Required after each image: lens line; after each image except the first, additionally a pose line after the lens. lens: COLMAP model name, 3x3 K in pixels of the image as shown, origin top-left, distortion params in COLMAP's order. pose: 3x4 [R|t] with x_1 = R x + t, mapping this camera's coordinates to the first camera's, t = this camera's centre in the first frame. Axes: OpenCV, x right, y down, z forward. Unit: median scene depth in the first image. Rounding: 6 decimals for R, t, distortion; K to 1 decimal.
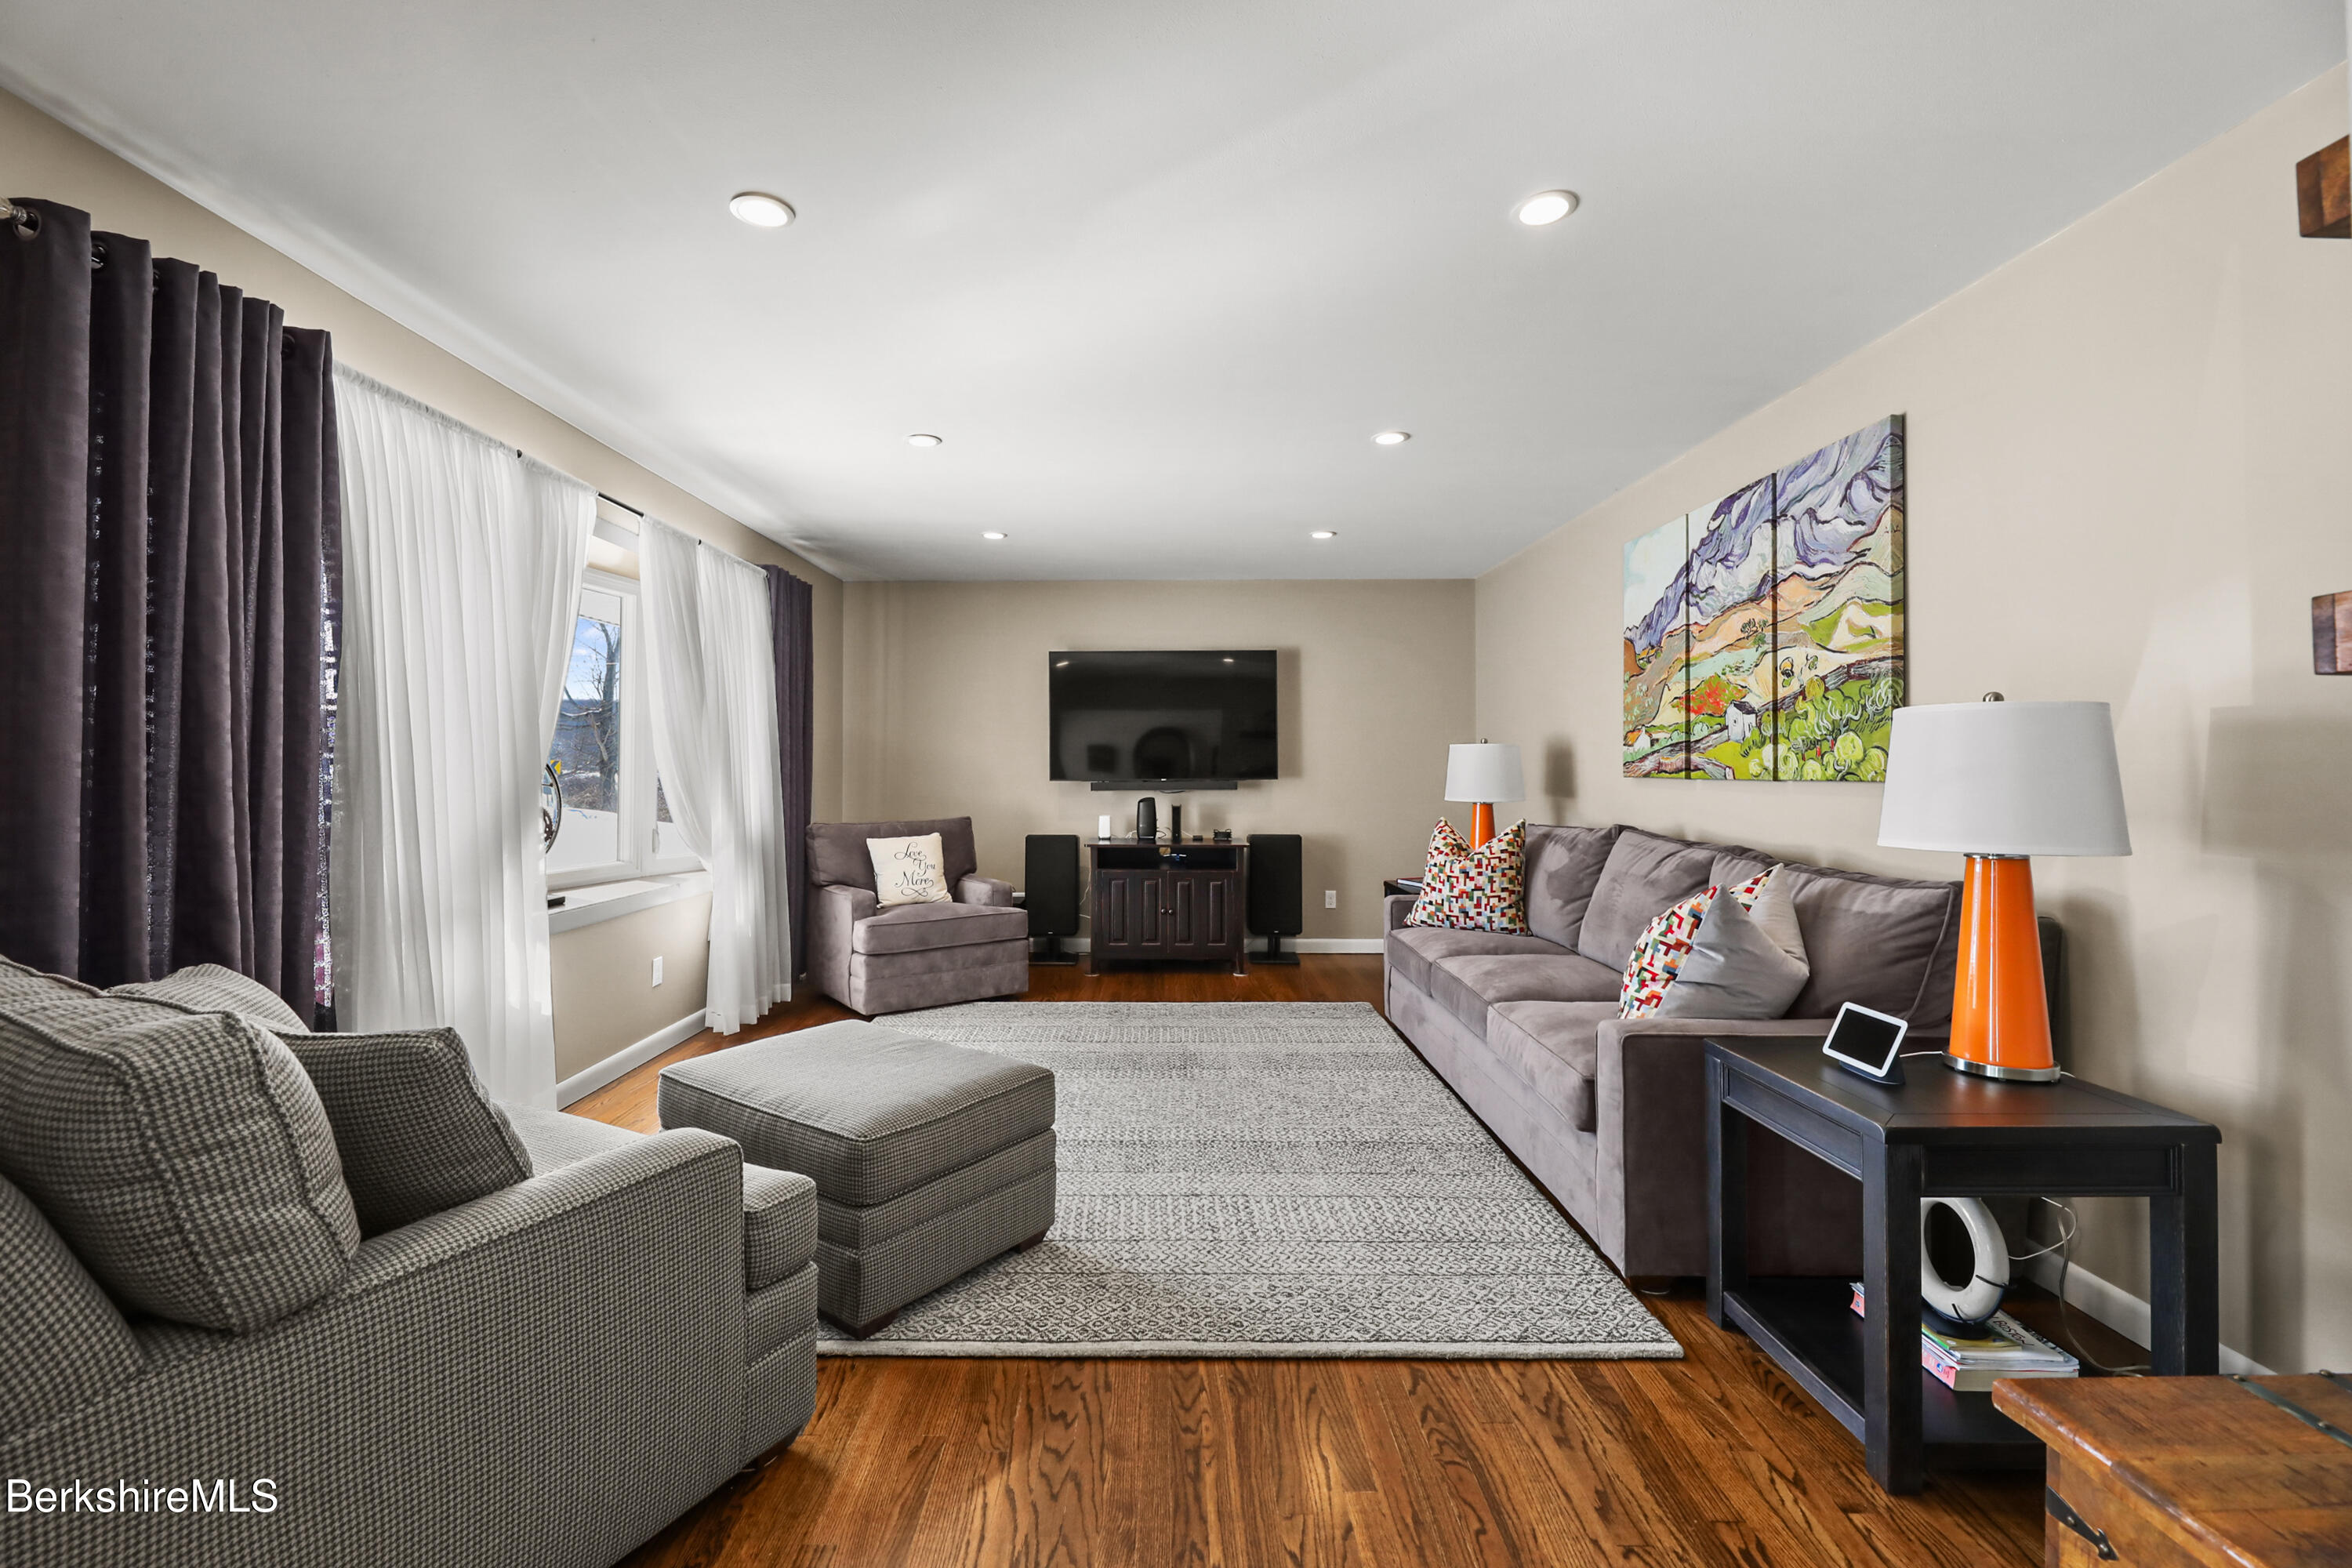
lens RADIAL K [[964.3, 0, 1160.5], [0, 964.3, 787.1], [0, 0, 1]] dist [0.000451, -0.004200]
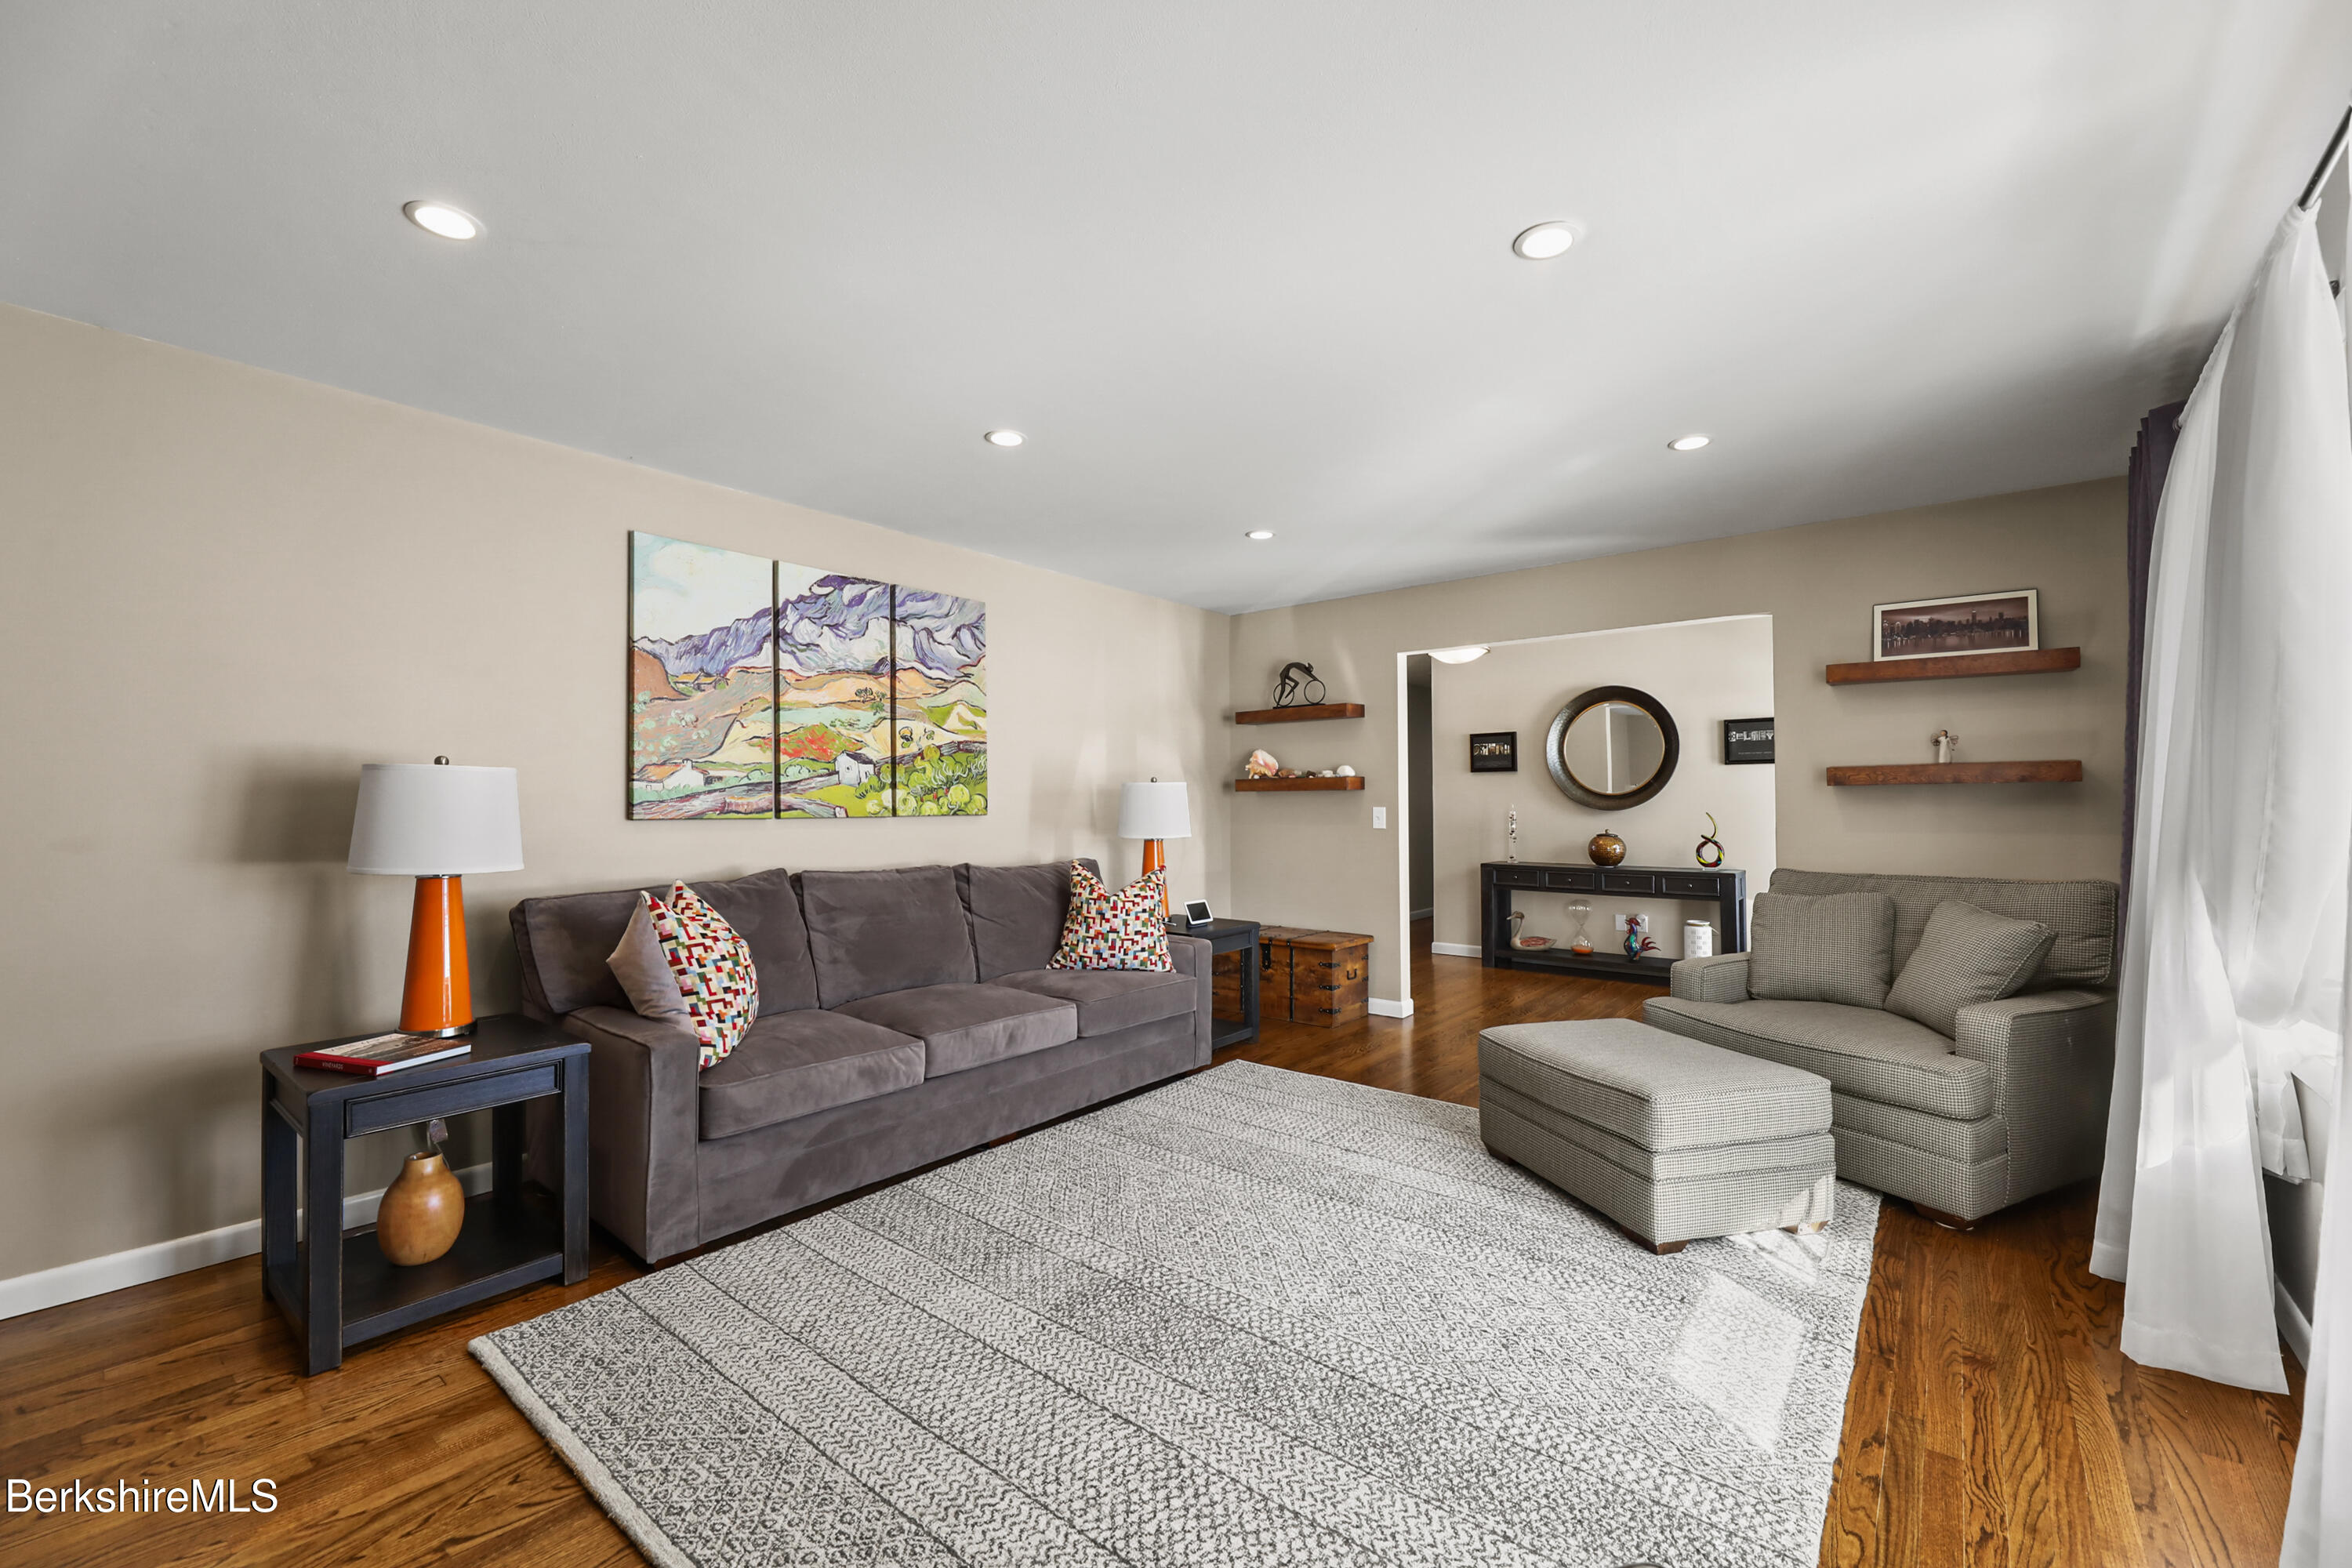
lens RADIAL K [[964.3, 0, 1160.5], [0, 964.3, 787.1], [0, 0, 1]] dist [0.000451, -0.004200]
pose [[-0.767763, 0.008544, 0.640677, -0.493387], [0.012499, 0.999921, 0.001643, -0.045297], [-0.640612, 0.009269, -0.767809, 1.783259]]
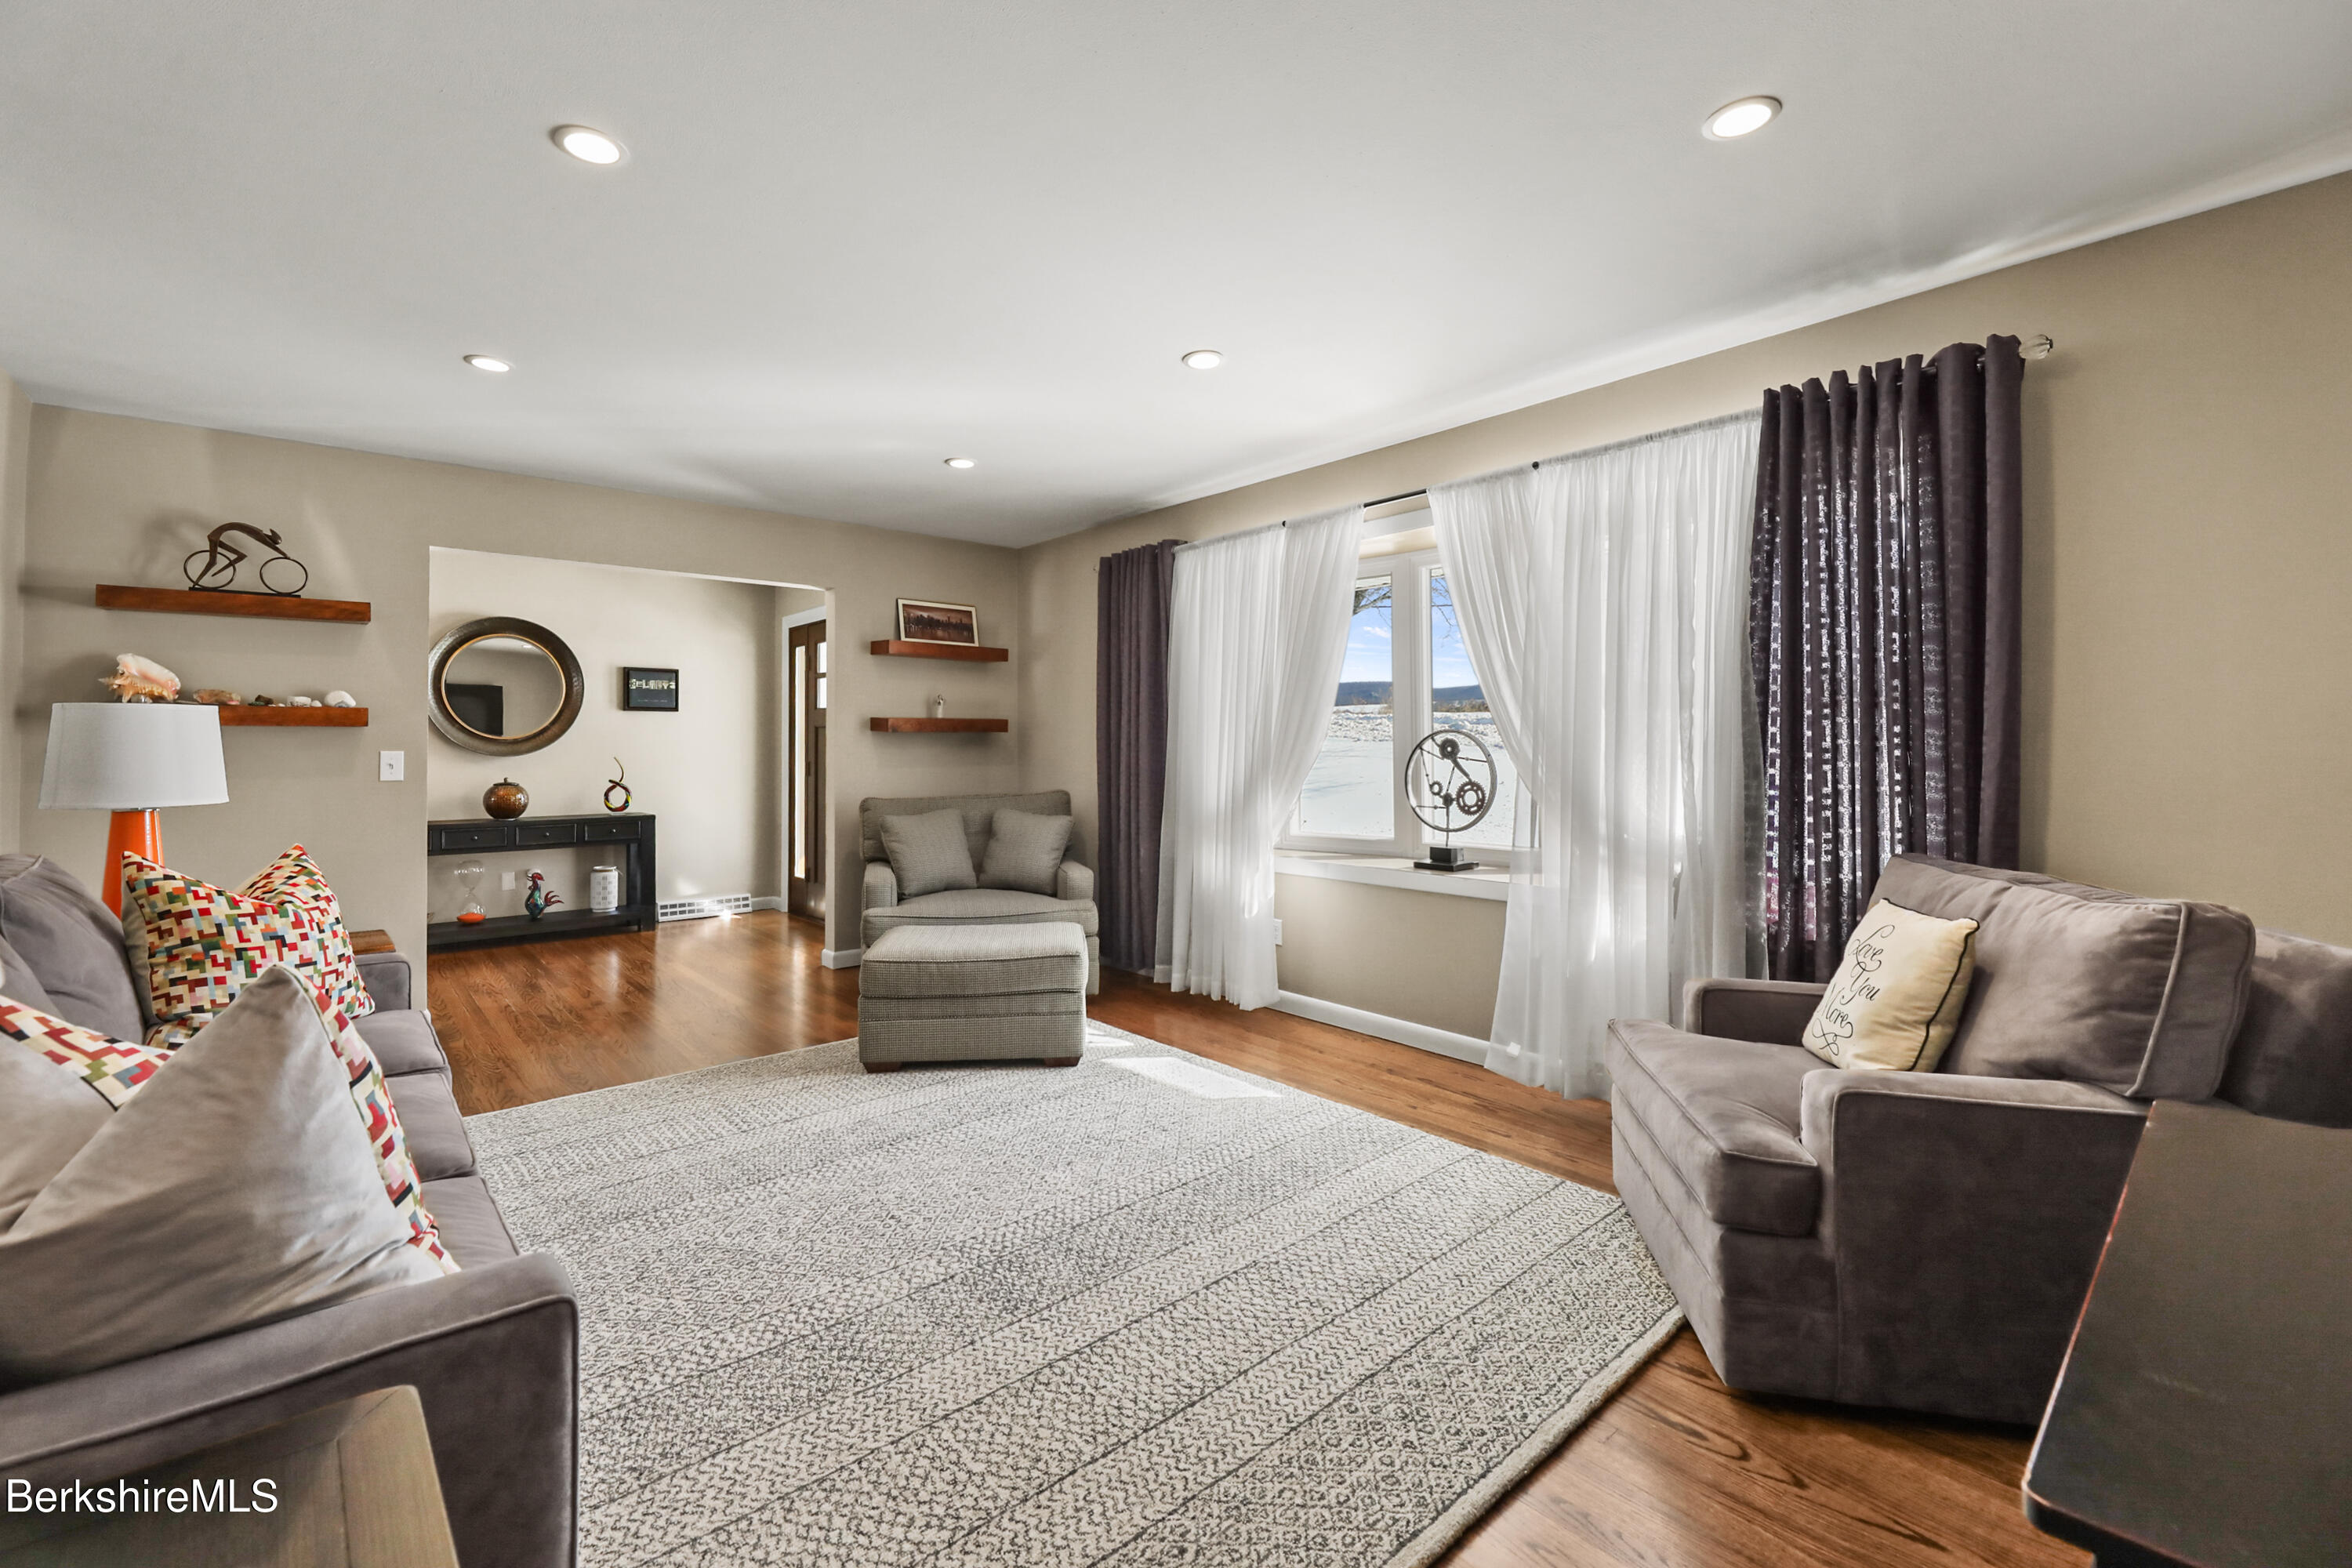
lens RADIAL K [[1001.5, 0, 1150.9], [0, 1001.5, 741.8], [0, 0, 1]] dist [-0.000501, -0.000259]
pose [[-0.756504, -0.006156, -0.653961, 0.414998], [-0.012761, 0.999904, 0.005350, -0.033304], [0.653865, 0.012393, -0.756510, 1.838357]]
